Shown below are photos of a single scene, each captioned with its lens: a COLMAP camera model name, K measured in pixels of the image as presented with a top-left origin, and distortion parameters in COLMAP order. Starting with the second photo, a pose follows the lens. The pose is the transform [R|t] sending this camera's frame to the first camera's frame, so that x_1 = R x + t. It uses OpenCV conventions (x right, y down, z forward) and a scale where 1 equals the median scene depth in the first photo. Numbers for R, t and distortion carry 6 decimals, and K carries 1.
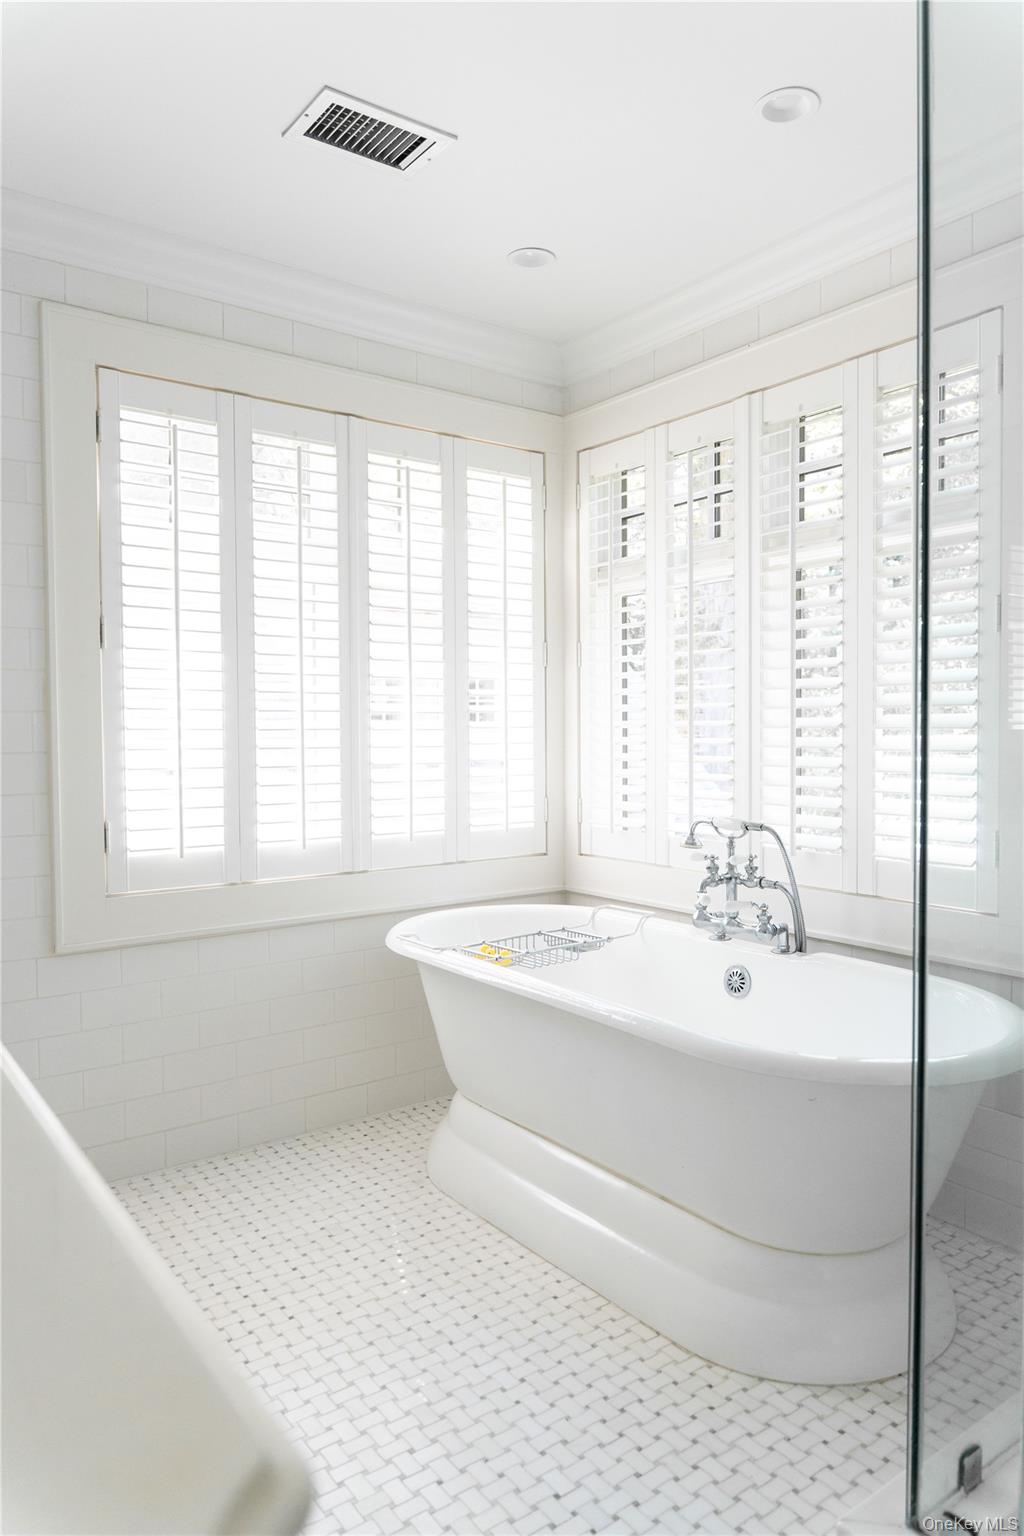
lens RADIAL K [[1035.6, 0, 512.9], [0, 1035.6, 769.6], [0, 0, 1]] dist [-0.005624, -0.001743]
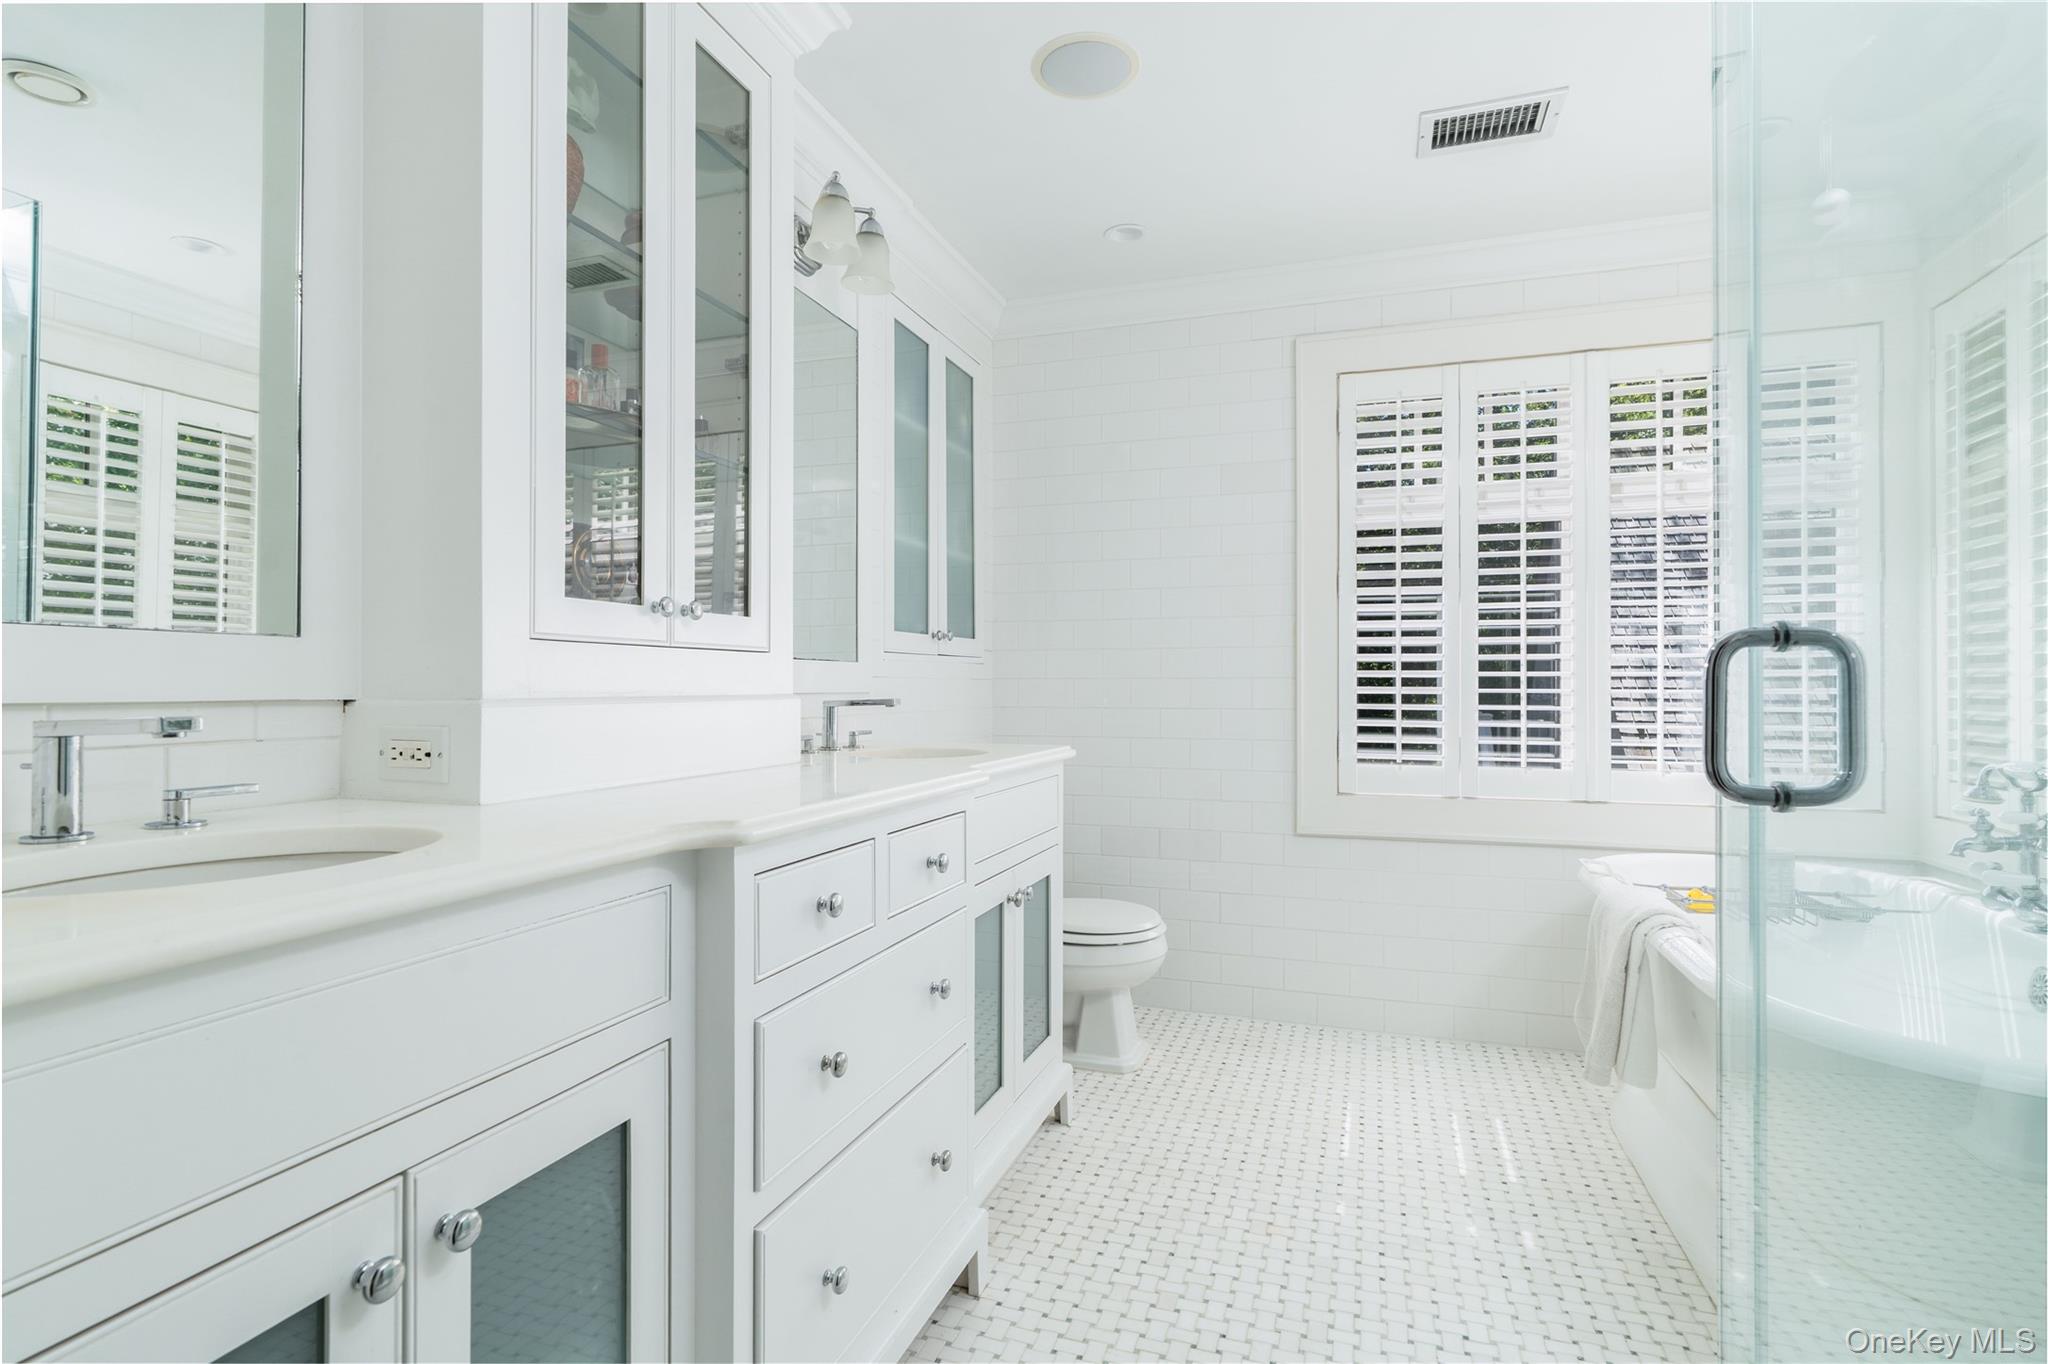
lens RADIAL K [[1017.9, 0, 1023.6], [0, 1017.9, 680.3], [0, 0, 1]] dist [-0.005438, -0.000107]
pose [[0.571360, -0.000408, -0.820699, 0.427985], [-0.040570, 0.998763, -0.028740, 0.041213], [0.819696, 0.049717, 0.570637, -0.015446]]
